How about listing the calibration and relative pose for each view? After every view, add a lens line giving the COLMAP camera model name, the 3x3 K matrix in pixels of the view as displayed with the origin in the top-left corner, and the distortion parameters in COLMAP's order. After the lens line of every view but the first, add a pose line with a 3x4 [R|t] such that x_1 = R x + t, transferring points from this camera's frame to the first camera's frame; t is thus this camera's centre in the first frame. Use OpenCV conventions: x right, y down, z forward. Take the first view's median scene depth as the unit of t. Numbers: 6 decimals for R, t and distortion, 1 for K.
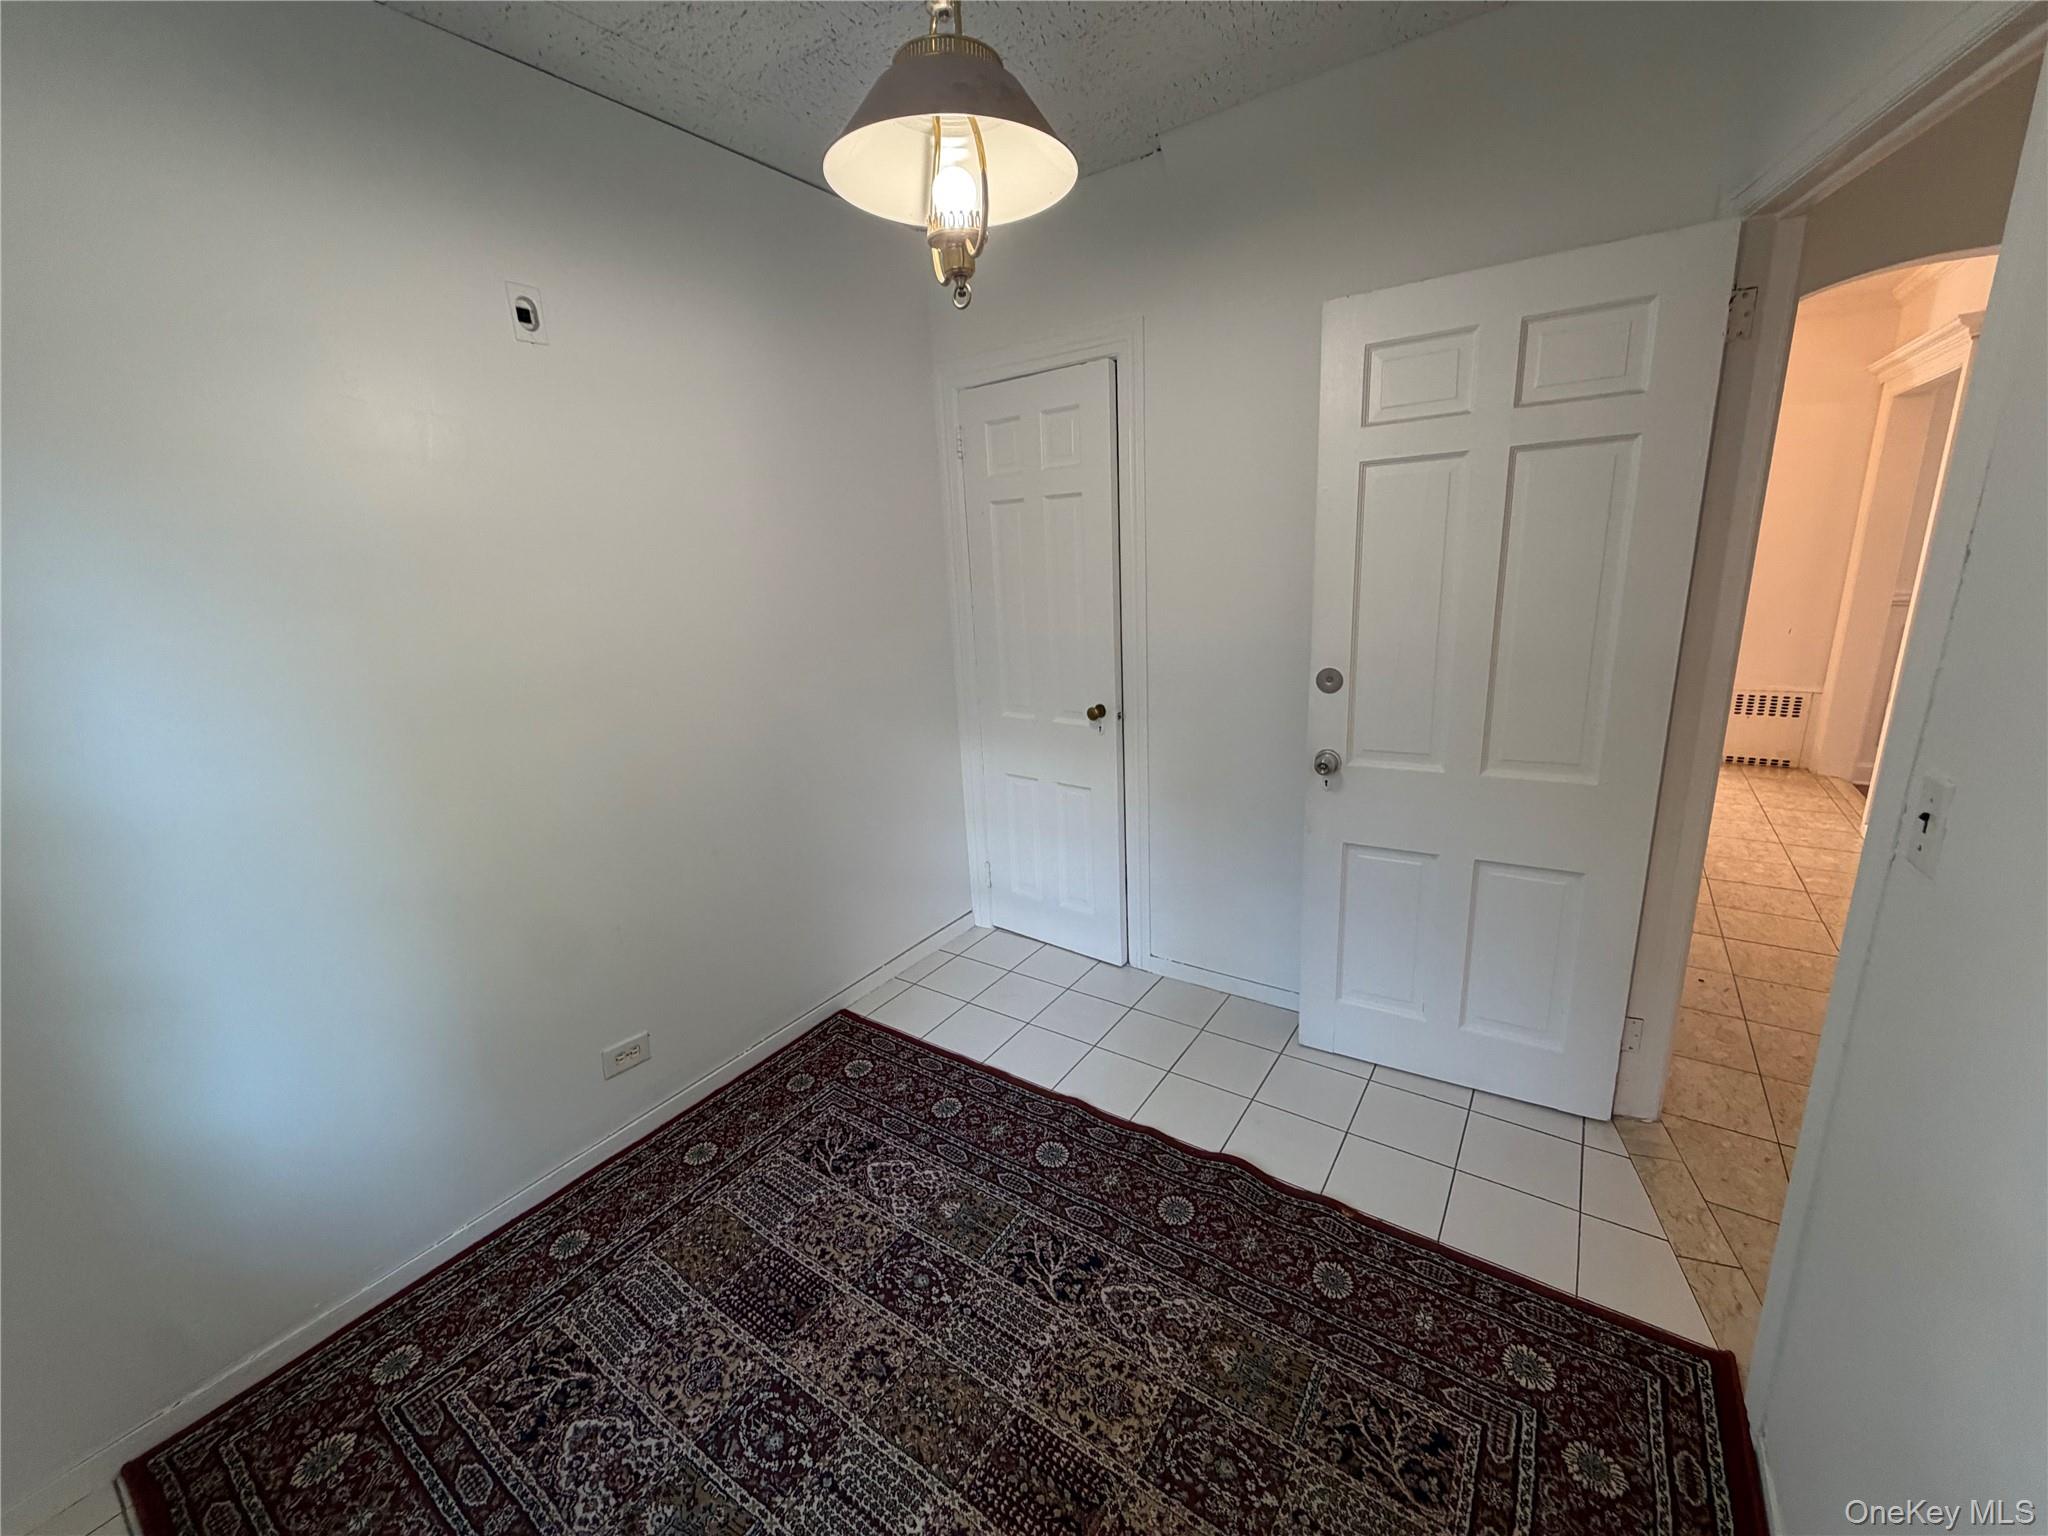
lens RADIAL K [[816.4, 0, 1017.8], [0, 816.4, 766.3], [0, 0, 1]] dist [0.002105, -0.000351]
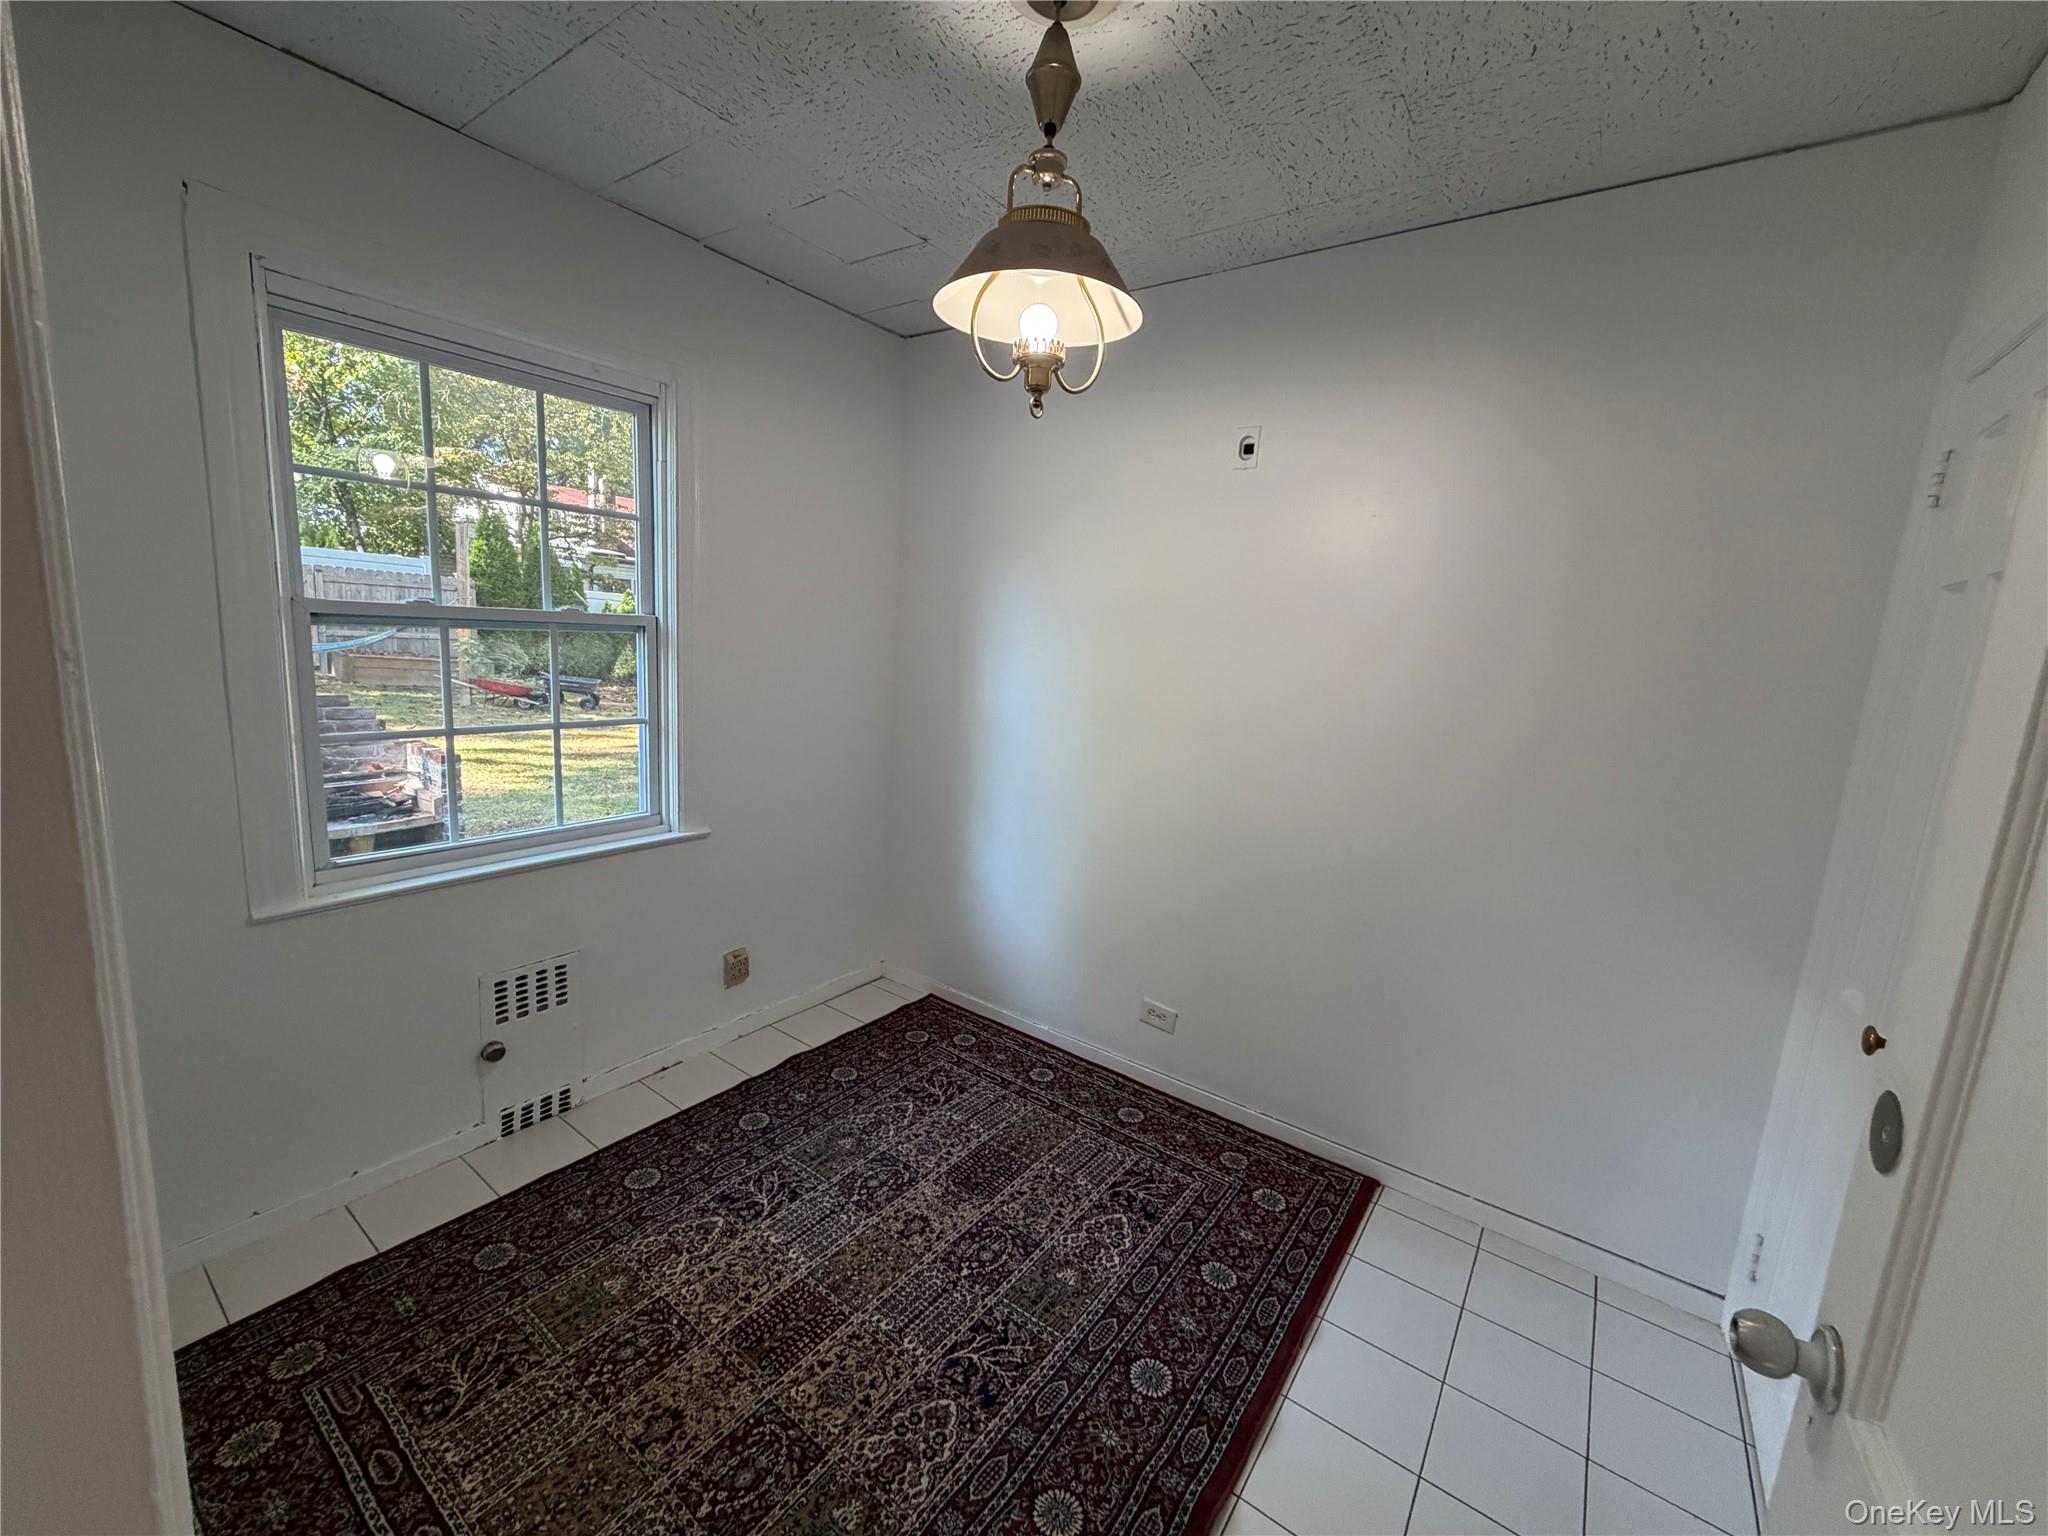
lens RADIAL K [[816.4, 0, 1017.8], [0, 816.4, 766.3], [0, 0, 1]] dist [0.002105, -0.000351]
pose [[-0.030783, 0.211804, -0.976827, 0.930060], [-0.314689, 0.925537, 0.210600, -0.273775], [0.948695, 0.313880, 0.038161, 0.869888]]
